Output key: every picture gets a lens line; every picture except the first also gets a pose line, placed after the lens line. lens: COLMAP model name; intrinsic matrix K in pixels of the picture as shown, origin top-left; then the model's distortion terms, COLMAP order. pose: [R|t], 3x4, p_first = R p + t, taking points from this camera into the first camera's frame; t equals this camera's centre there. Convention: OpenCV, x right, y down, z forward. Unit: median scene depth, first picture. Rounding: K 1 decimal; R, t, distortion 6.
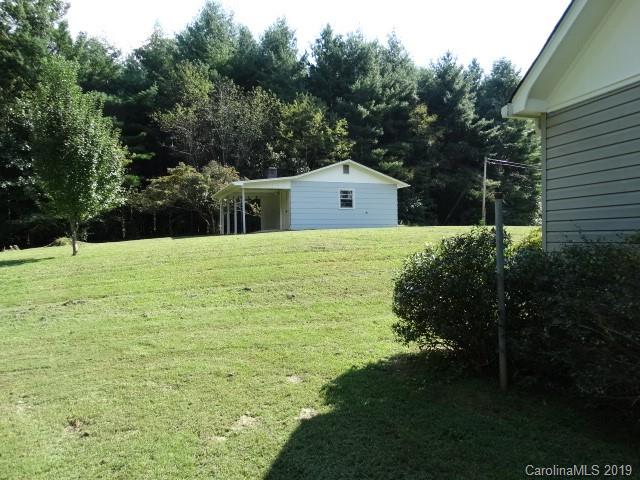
lens RADIAL K [[457.9, 0, 321.7], [0, 457.9, 239.1], [0, 0, 1]] dist [0.005395, -0.004166]
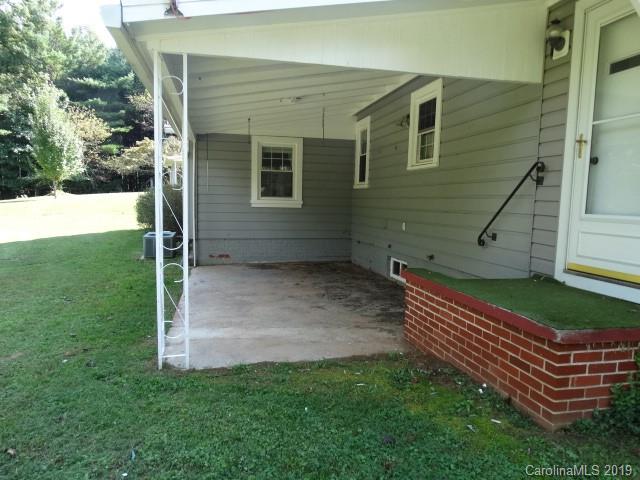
lens RADIAL K [[457.9, 0, 318.6], [0, 457.9, 241.6], [0, 0, 1]] dist [0.005395, -0.004166]
pose [[0.999128, 0.036076, -0.021018, 0.227251], [-0.034181, 0.995843, 0.084427, 0.005322], [0.023977, -0.083635, 0.996208, -0.334621]]
